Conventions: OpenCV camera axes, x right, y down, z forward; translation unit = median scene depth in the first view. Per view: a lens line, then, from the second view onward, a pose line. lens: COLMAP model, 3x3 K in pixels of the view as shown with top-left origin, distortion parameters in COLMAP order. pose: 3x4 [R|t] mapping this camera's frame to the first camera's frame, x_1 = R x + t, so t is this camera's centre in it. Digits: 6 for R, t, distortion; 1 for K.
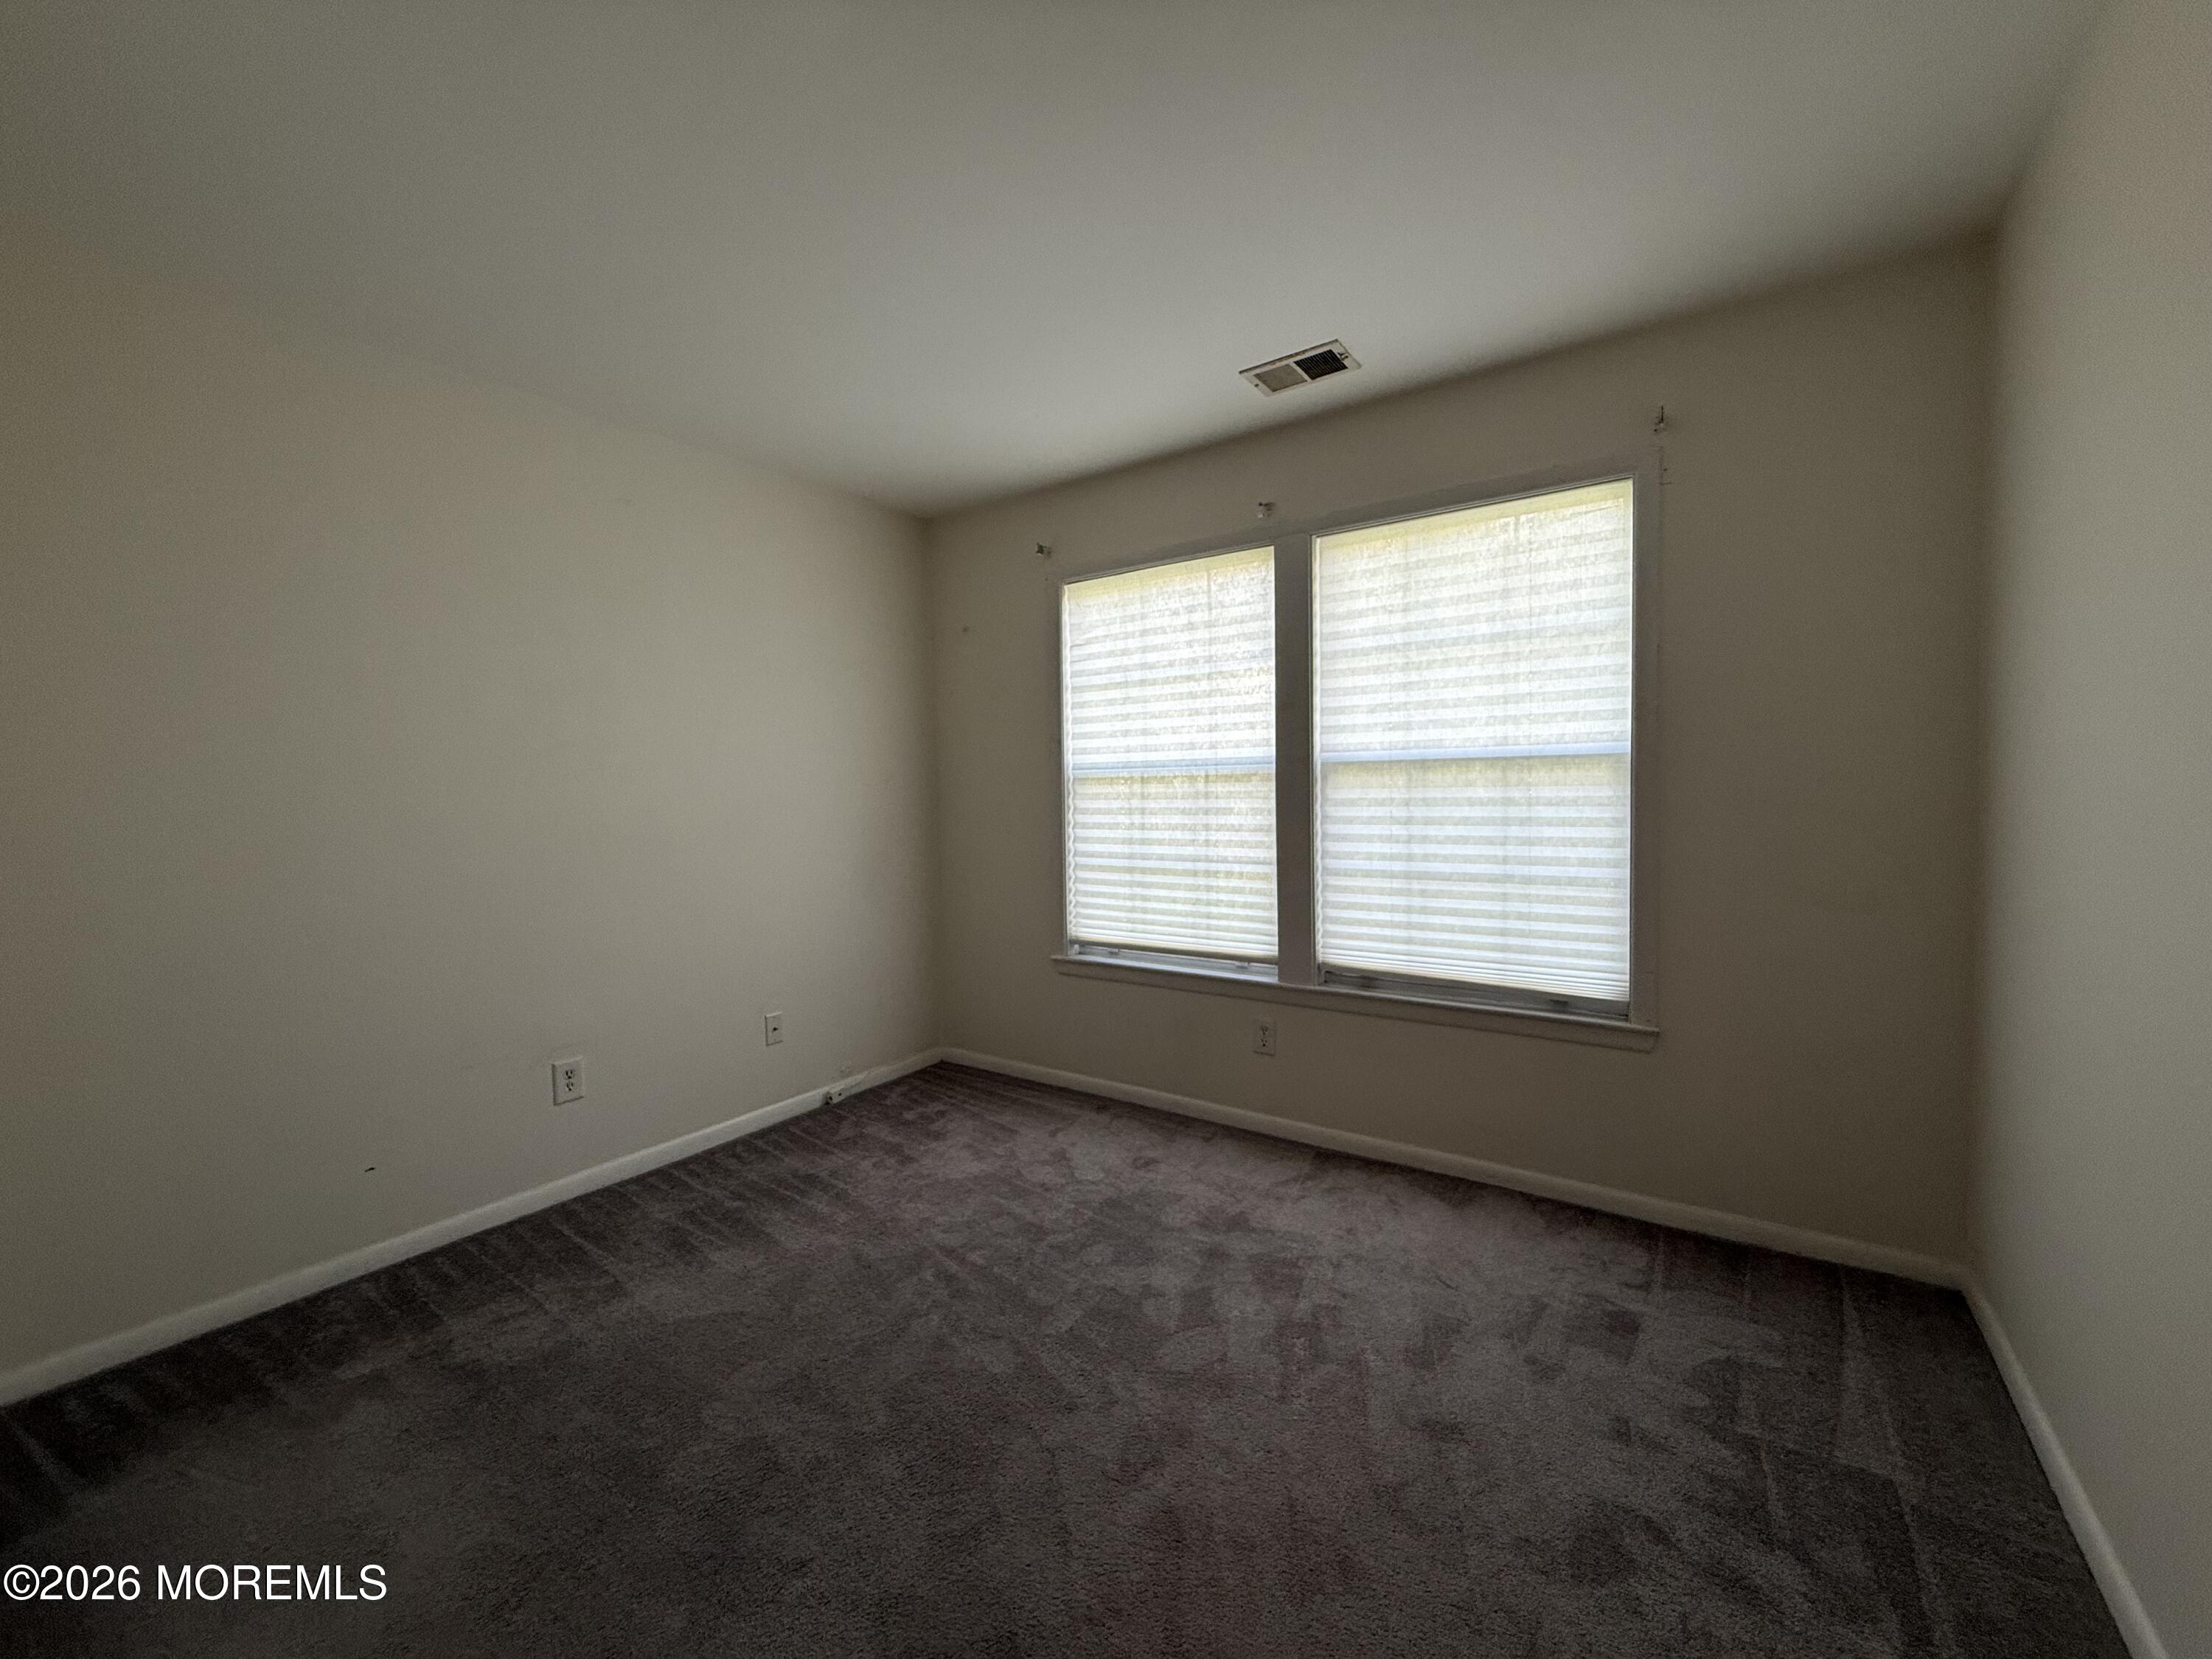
lens RADIAL K [[880.8, 0, 1109.3], [0, 880.8, 820.6], [0, 0, 1]] dist [0.000687, 0.000108]
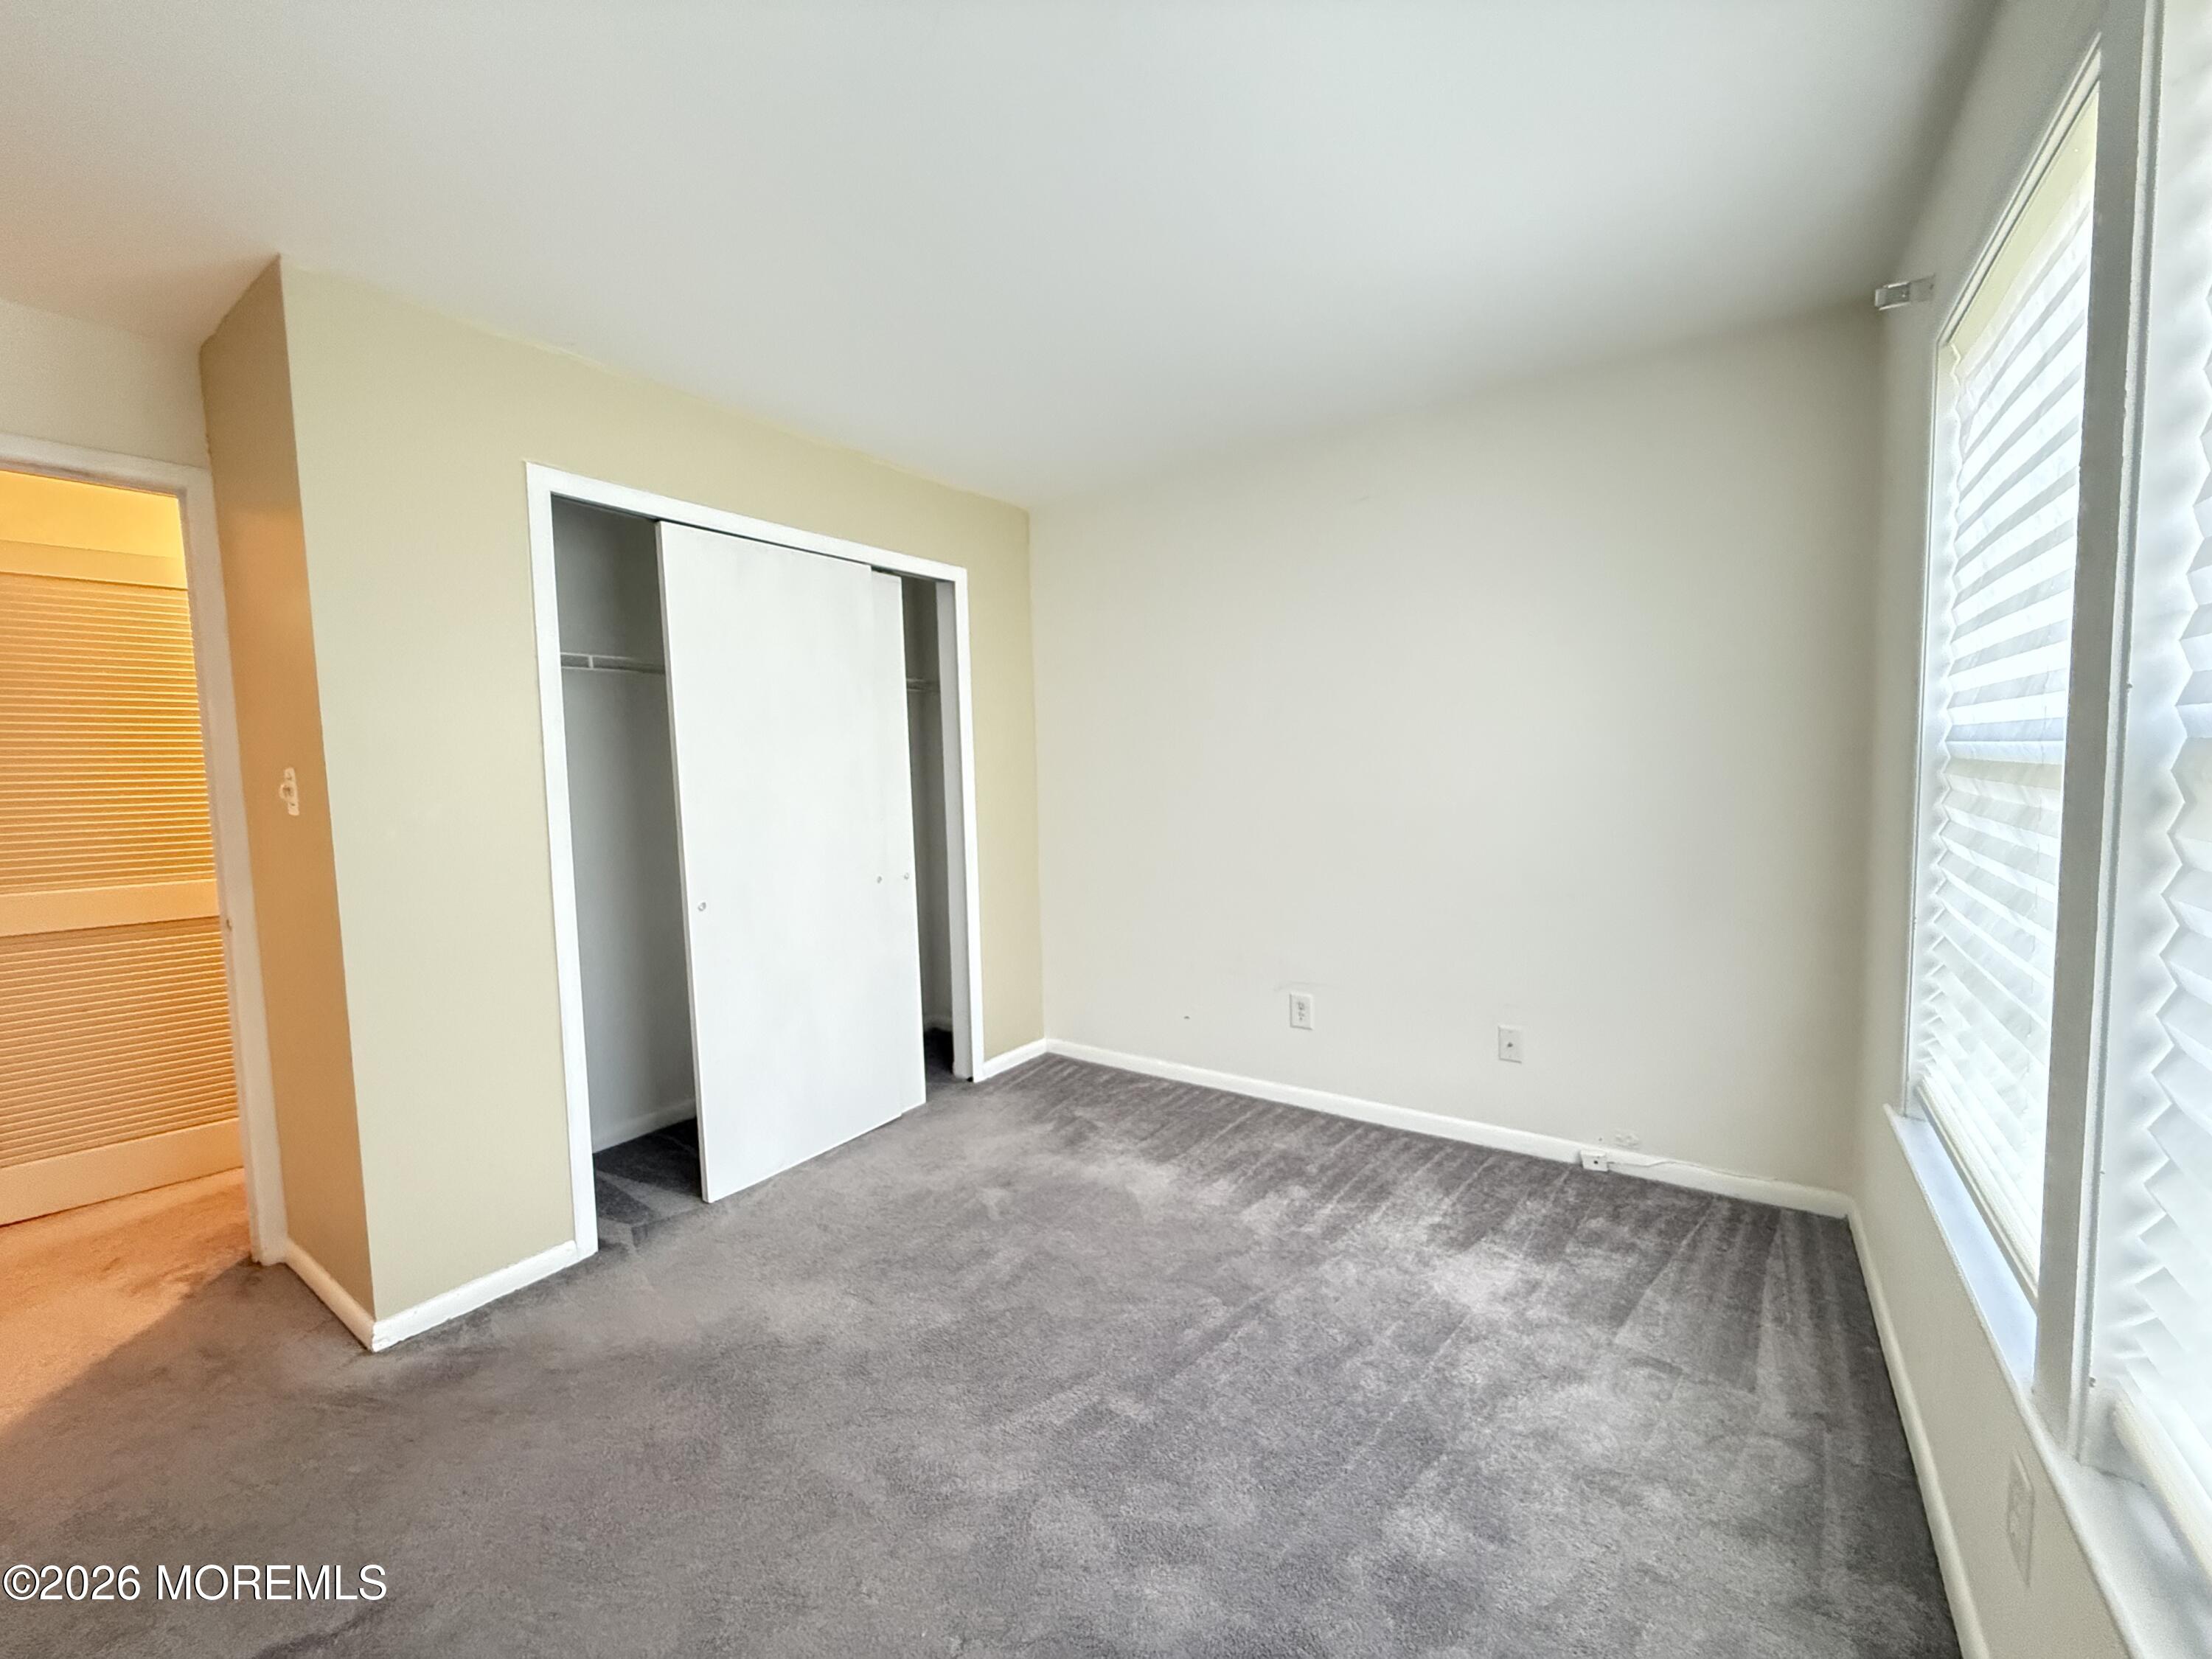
lens RADIAL K [[880.8, 0, 1103.4], [0, 880.8, 834.9], [0, 0, 1]] dist [0.000687, 0.000108]
pose [[0.000874, 0.098889, -0.995098, 0.525014], [-0.013460, 0.995010, 0.098868, -0.057862], [0.999909, 0.013307, 0.002201, 0.665766]]
